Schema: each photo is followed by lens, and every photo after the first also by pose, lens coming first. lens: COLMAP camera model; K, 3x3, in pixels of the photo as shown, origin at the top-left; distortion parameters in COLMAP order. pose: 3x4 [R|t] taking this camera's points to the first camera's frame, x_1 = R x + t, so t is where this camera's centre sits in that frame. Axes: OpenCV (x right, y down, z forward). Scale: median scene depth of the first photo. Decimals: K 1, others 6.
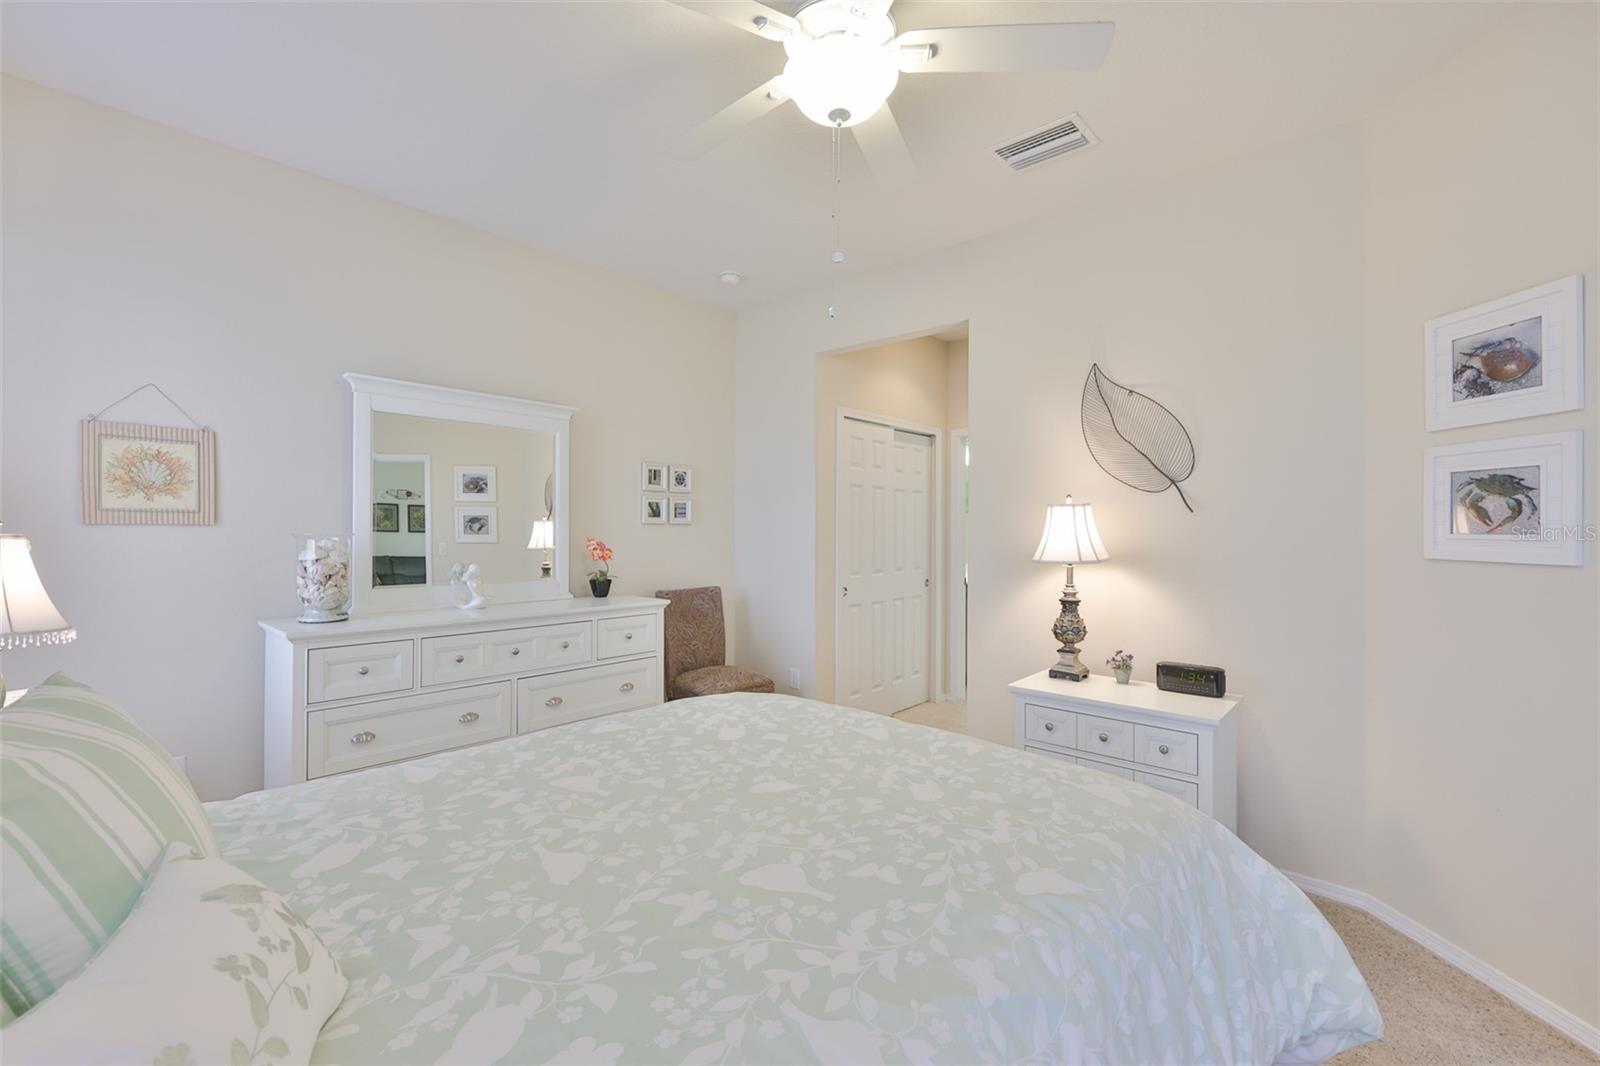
lens RADIAL K [[674.8, 0, 795.9], [0, 674.8, 527.9], [0, 0, 1]] dist [-0.006242, 0.001172]
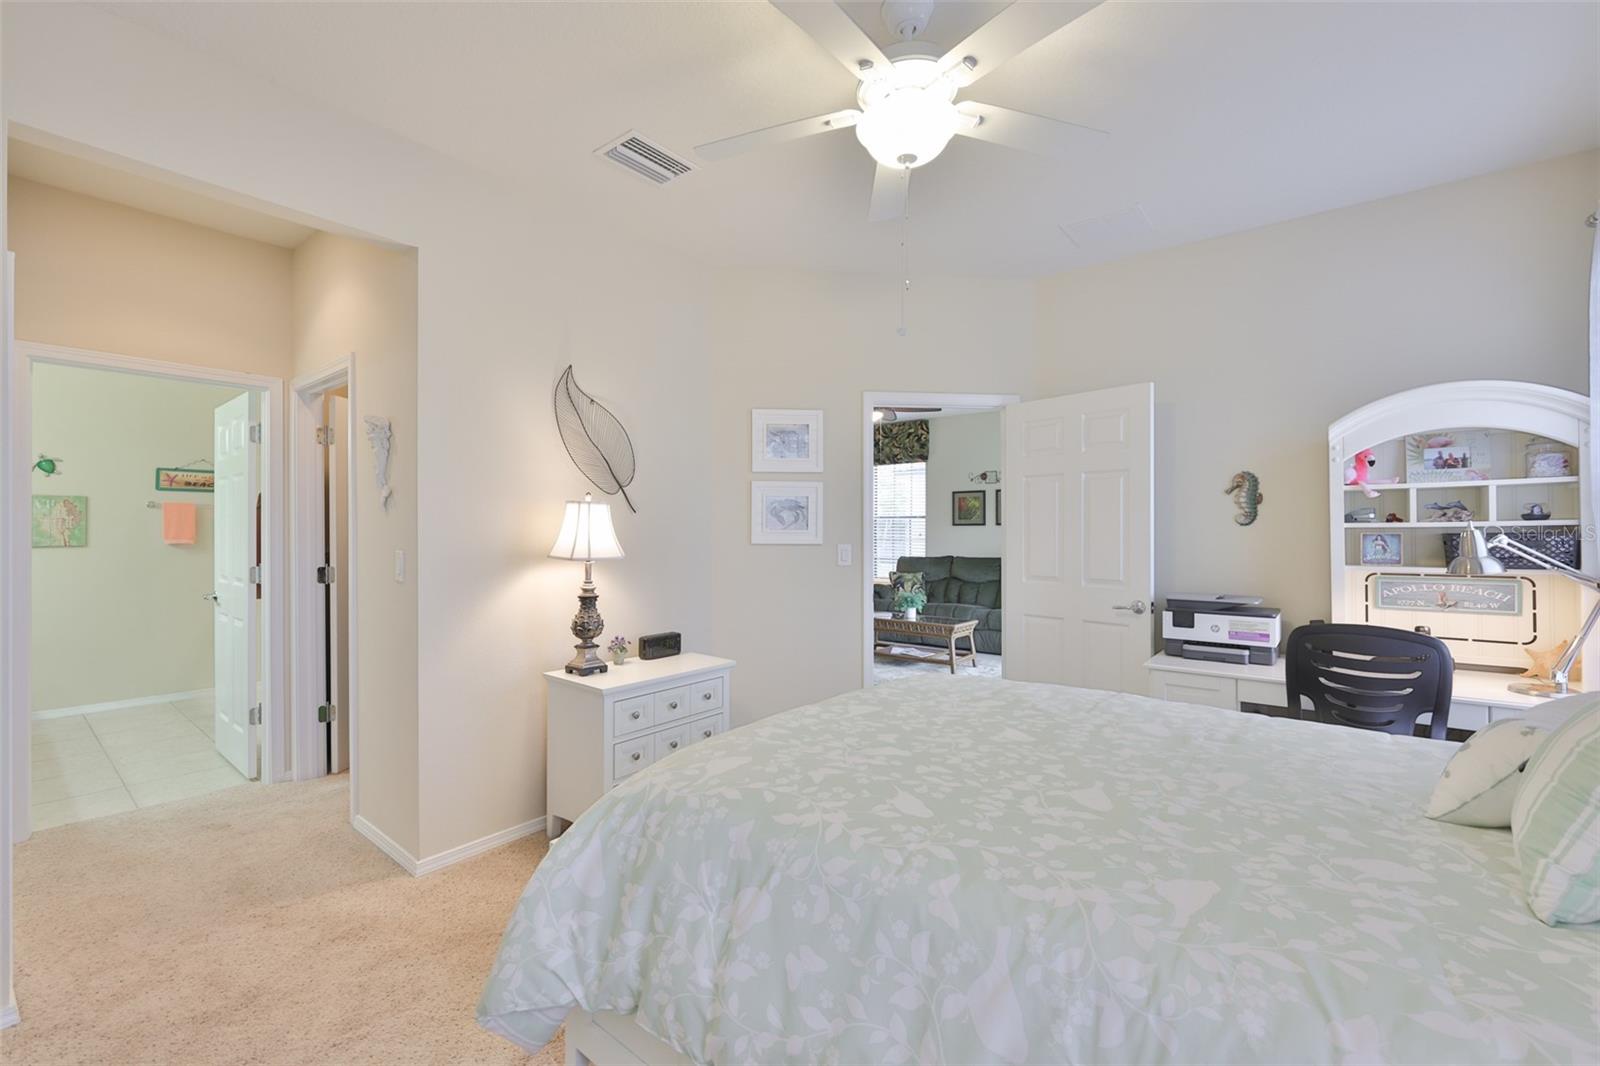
lens RADIAL K [[674.8, 0, 790.3], [0, 674.8, 536.2], [0, 0, 1]] dist [-0.006242, 0.001172]
pose [[-0.050235, -0.013984, 0.998640, -0.883476], [-0.002224, 0.999901, 0.013890, 0.001684], [-0.998735, -0.001524, -0.050261, 1.050823]]
